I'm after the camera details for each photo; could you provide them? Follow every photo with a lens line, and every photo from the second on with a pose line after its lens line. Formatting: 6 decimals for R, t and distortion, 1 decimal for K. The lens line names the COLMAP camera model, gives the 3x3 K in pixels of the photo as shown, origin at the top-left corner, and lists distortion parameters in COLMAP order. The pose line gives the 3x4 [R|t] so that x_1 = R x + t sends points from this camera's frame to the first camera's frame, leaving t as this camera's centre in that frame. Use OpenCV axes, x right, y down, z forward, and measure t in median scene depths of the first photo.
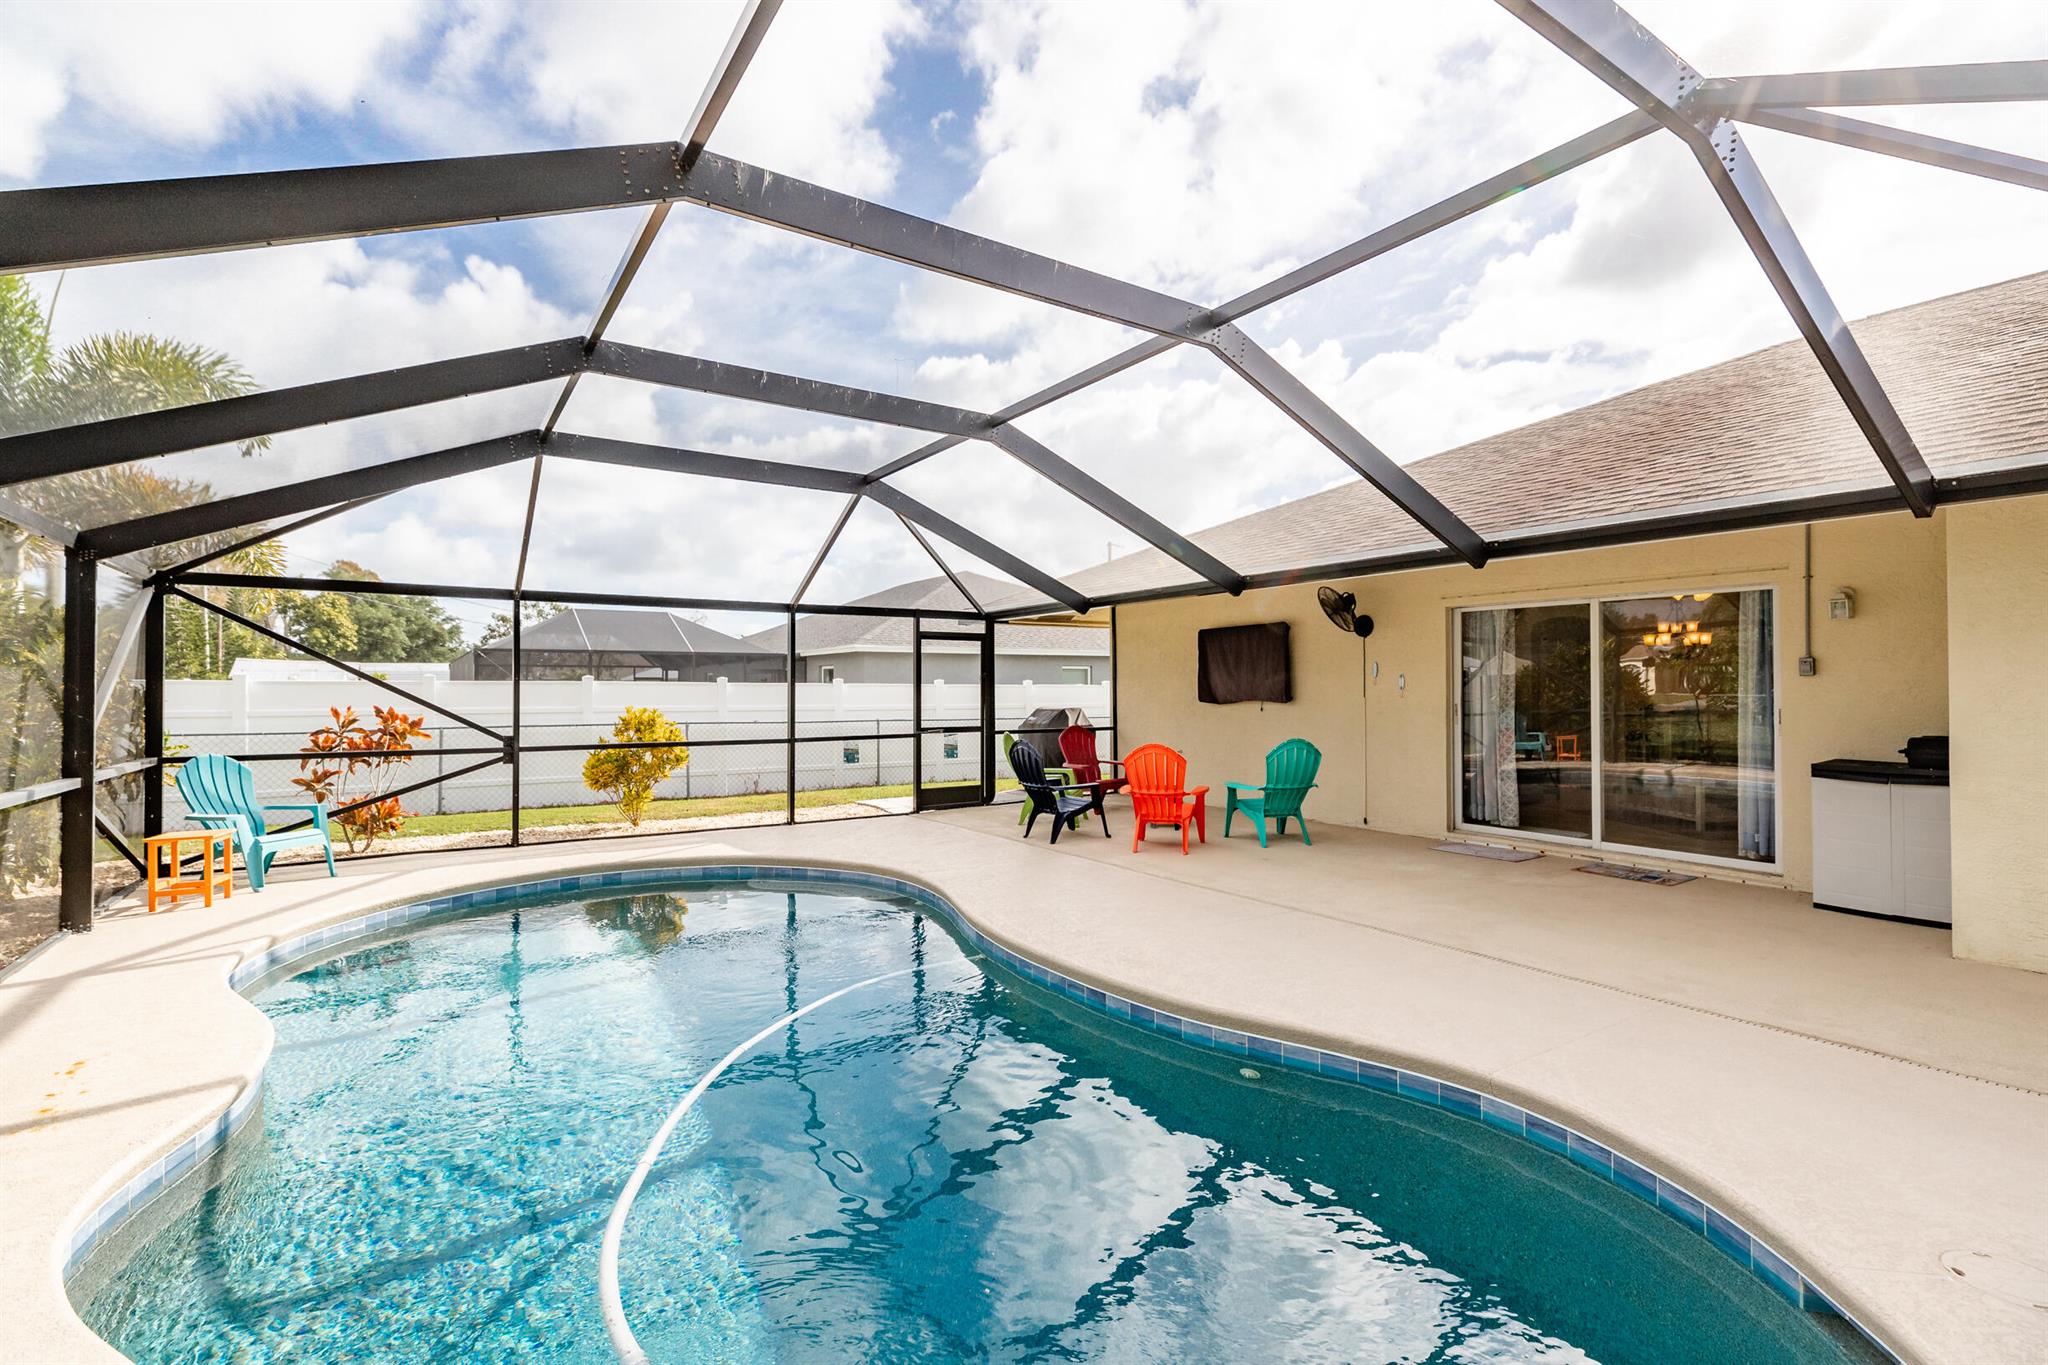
lens RADIAL K [[917.4, 0, 1024.0], [0, 917.4, 682.5], [0, 0, 1]] dist [0.007200, -0.001134]
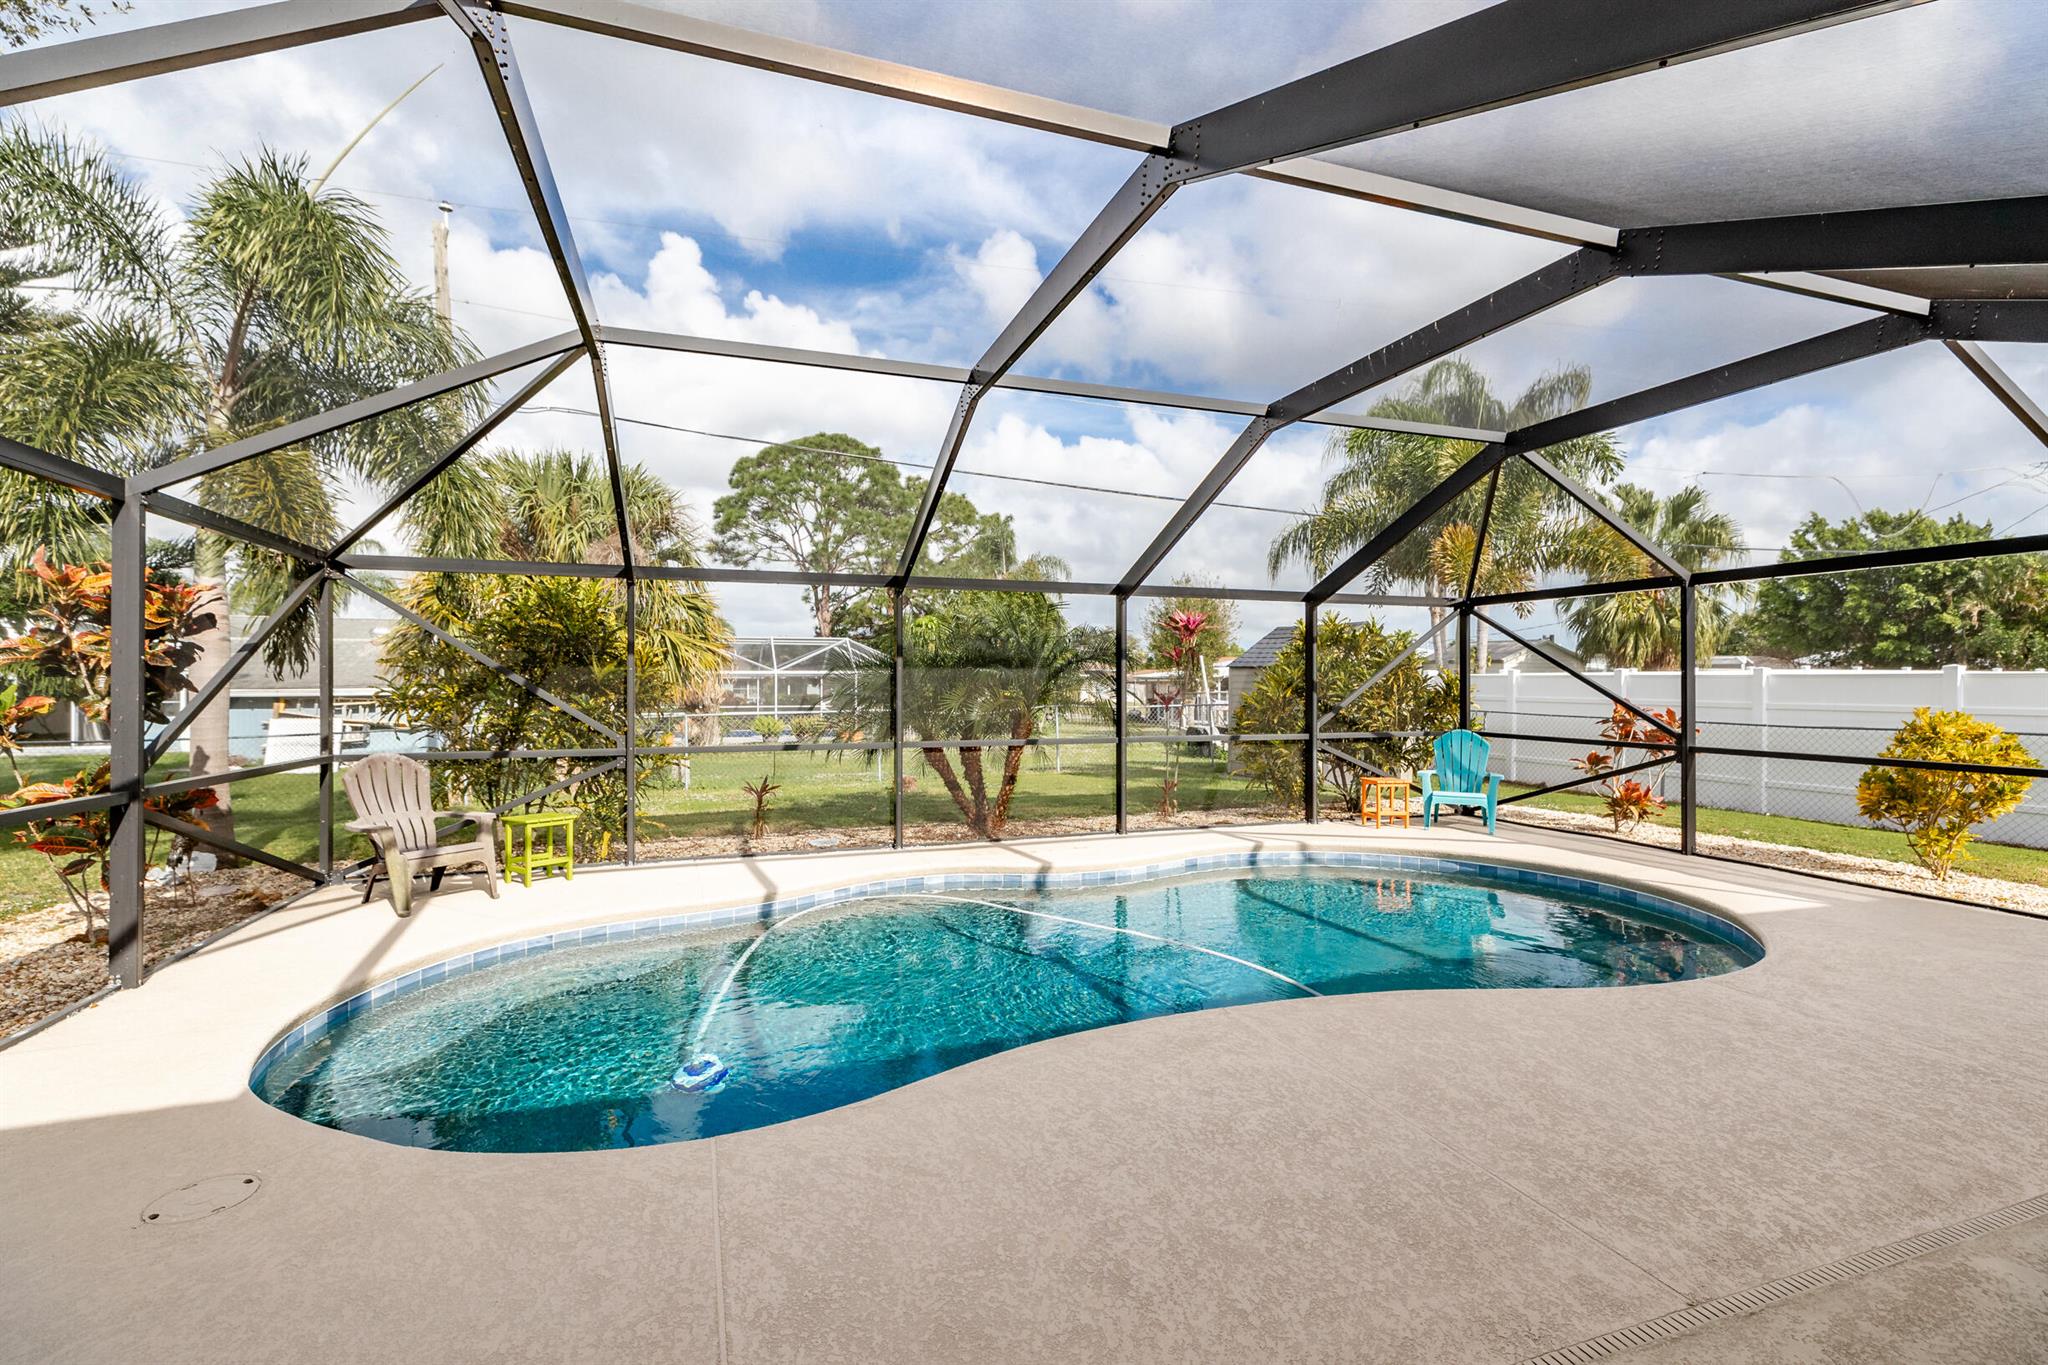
lens RADIAL K [[917.4, 0, 1024.0], [0, 917.4, 682.5], [0, 0, 1]] dist [0.007200, -0.001134]
pose [[-0.270440, 0.000714, -0.962737, 0.453490], [0.007378, 0.999972, -0.001331, 0.001536], [0.962709, -0.007463, -0.270438, 0.514921]]
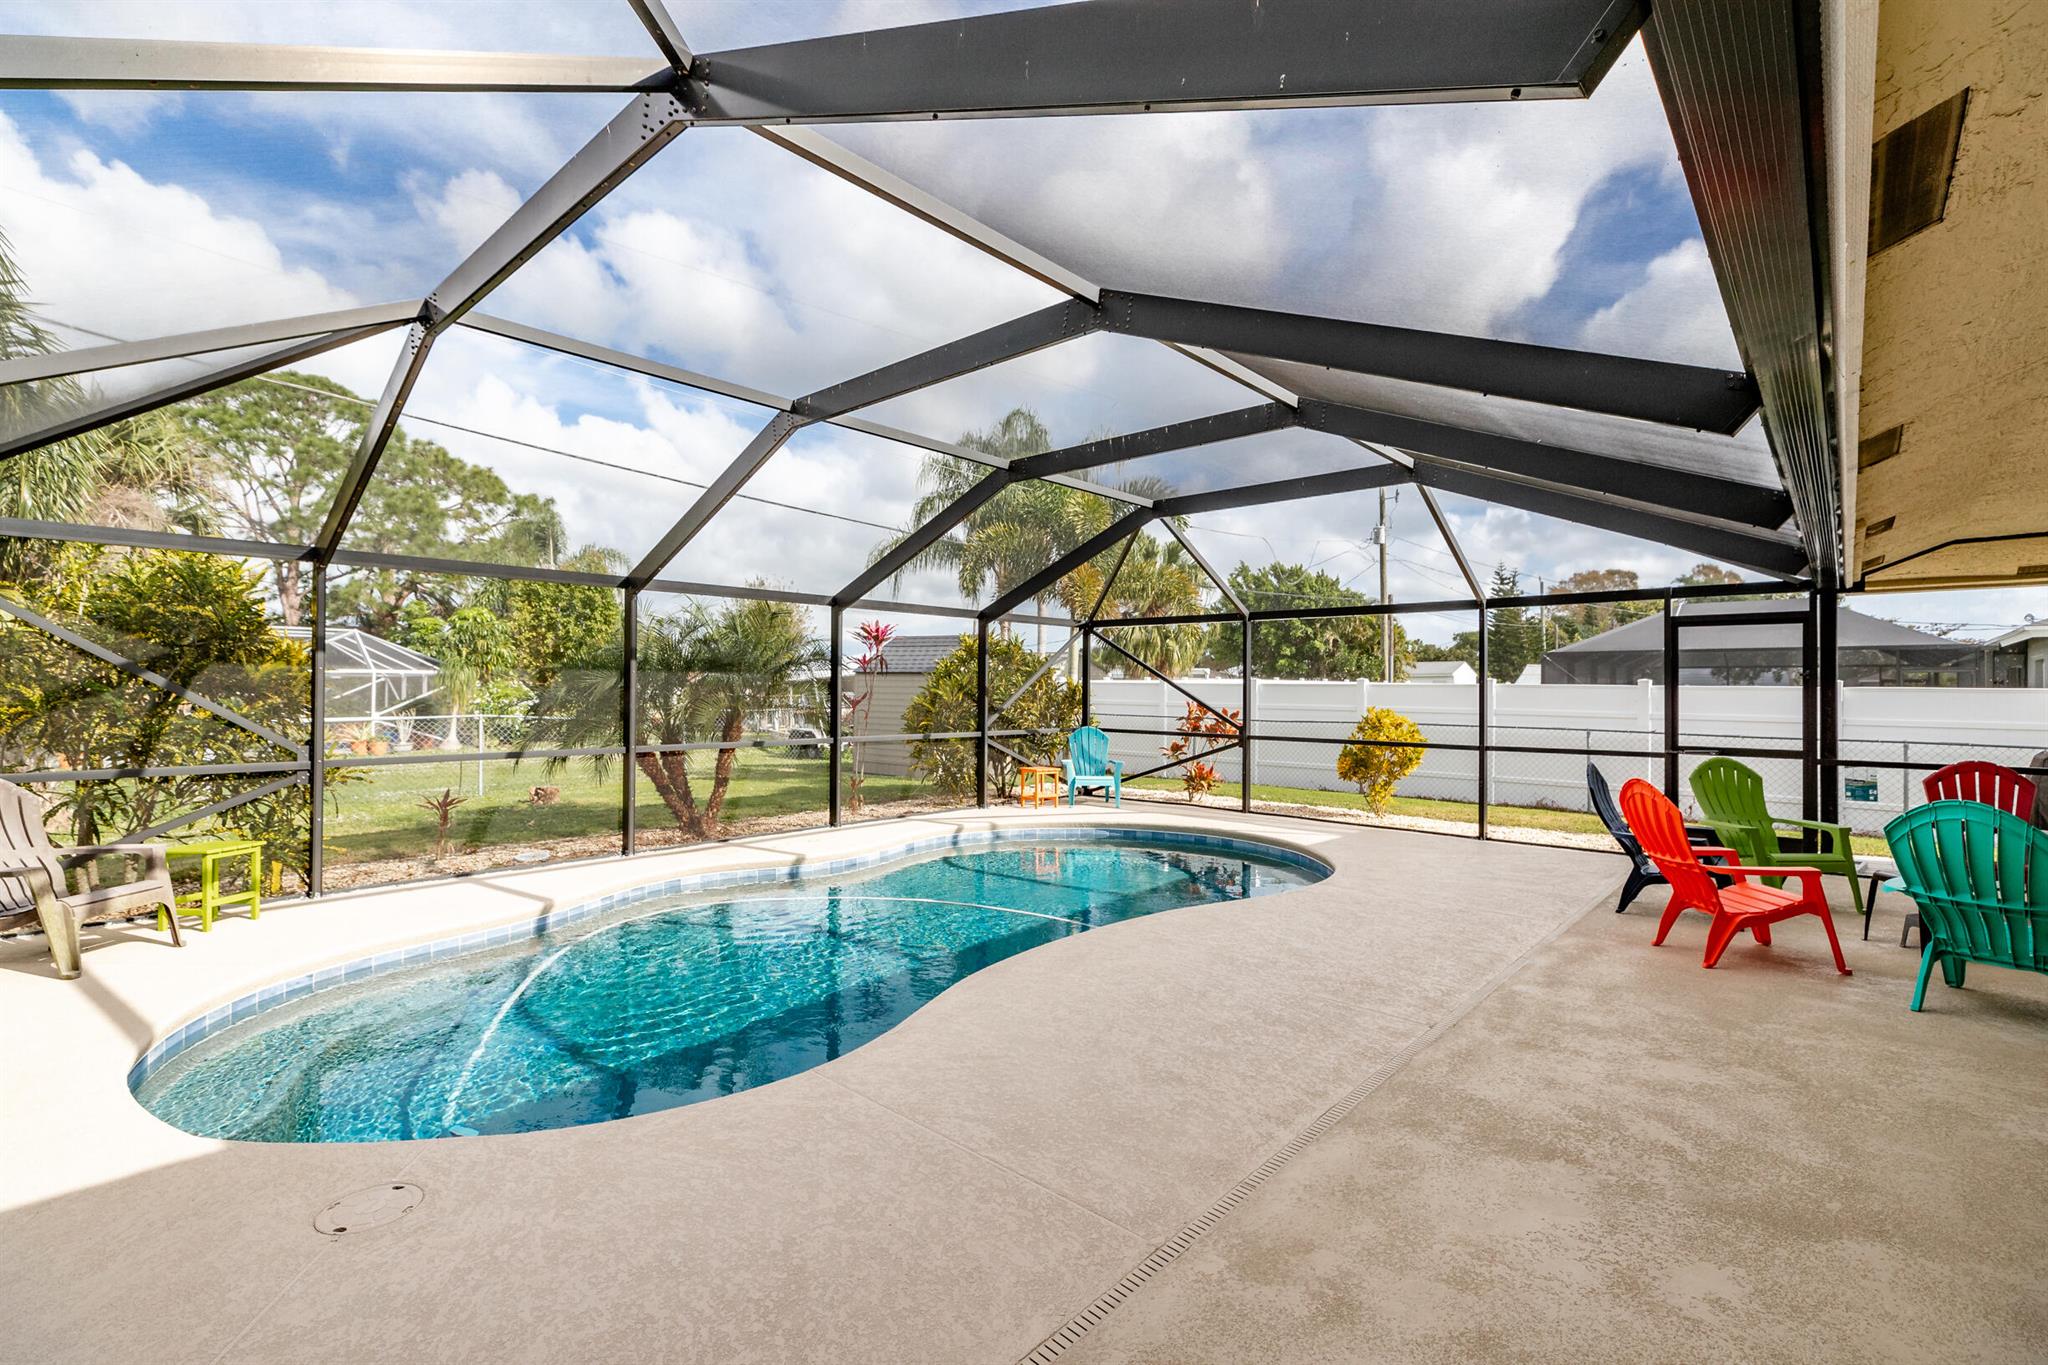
lens RADIAL K [[917.4, 0, 1024.0], [0, 917.4, 682.5], [0, 0, 1]] dist [0.007200, -0.001134]
pose [[0.220782, -0.003248, -0.975318, 0.554815], [0.000642, 0.999995, -0.003185, -0.000540], [0.975323, 0.000077, 0.220783, 0.344593]]
